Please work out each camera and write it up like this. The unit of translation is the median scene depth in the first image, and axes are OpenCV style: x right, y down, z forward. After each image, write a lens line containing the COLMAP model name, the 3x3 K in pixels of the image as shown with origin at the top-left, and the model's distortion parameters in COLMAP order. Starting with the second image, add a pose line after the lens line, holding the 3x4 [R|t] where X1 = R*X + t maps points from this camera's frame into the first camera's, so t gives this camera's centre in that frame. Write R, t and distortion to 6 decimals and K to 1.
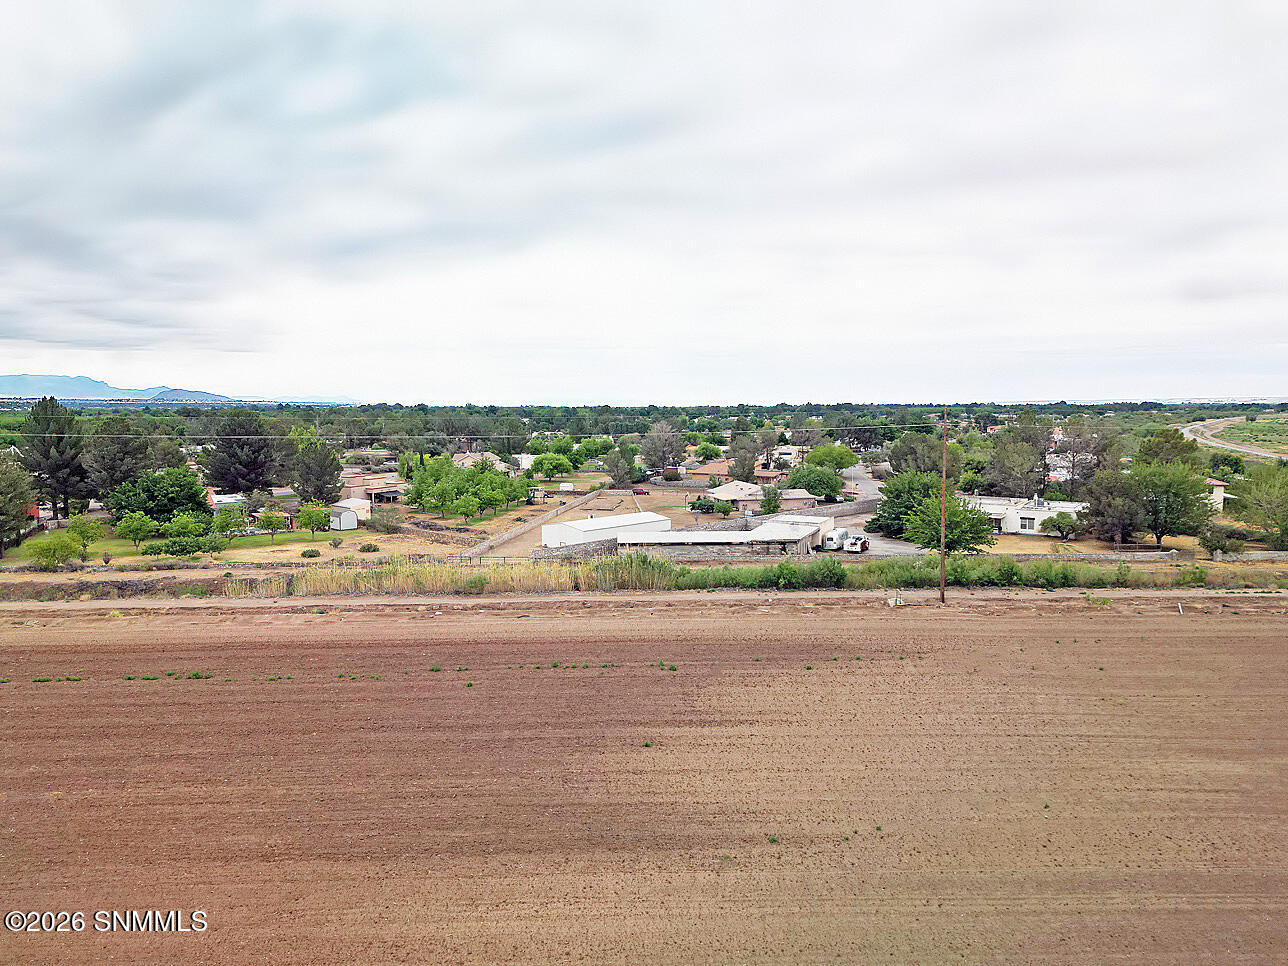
lens RADIAL K [[900.8, 0, 642.2], [0, 900.8, 480.0], [0, 0, 1]] dist [0.095680, -0.089402]
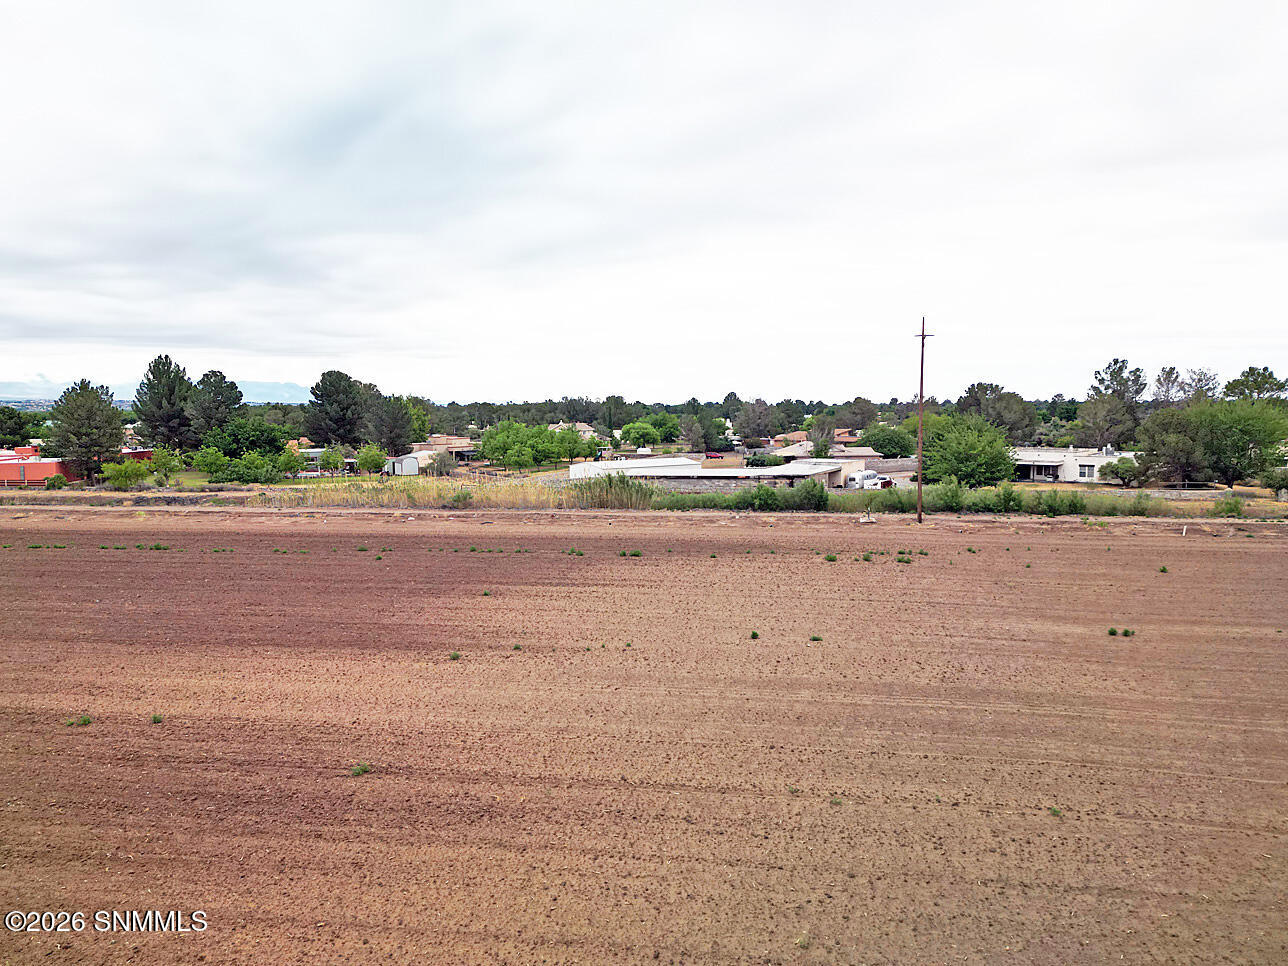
lens RADIAL K [[900.8, 0, 642.2], [0, 900.8, 480.0], [0, 0, 1]] dist [0.095680, -0.089402]
pose [[0.983937, 0.011420, -0.178153, 0.162319], [-0.012079, 0.999924, -0.002614, 0.072559], [0.178109, 0.004724, 0.983999, 0.007896]]
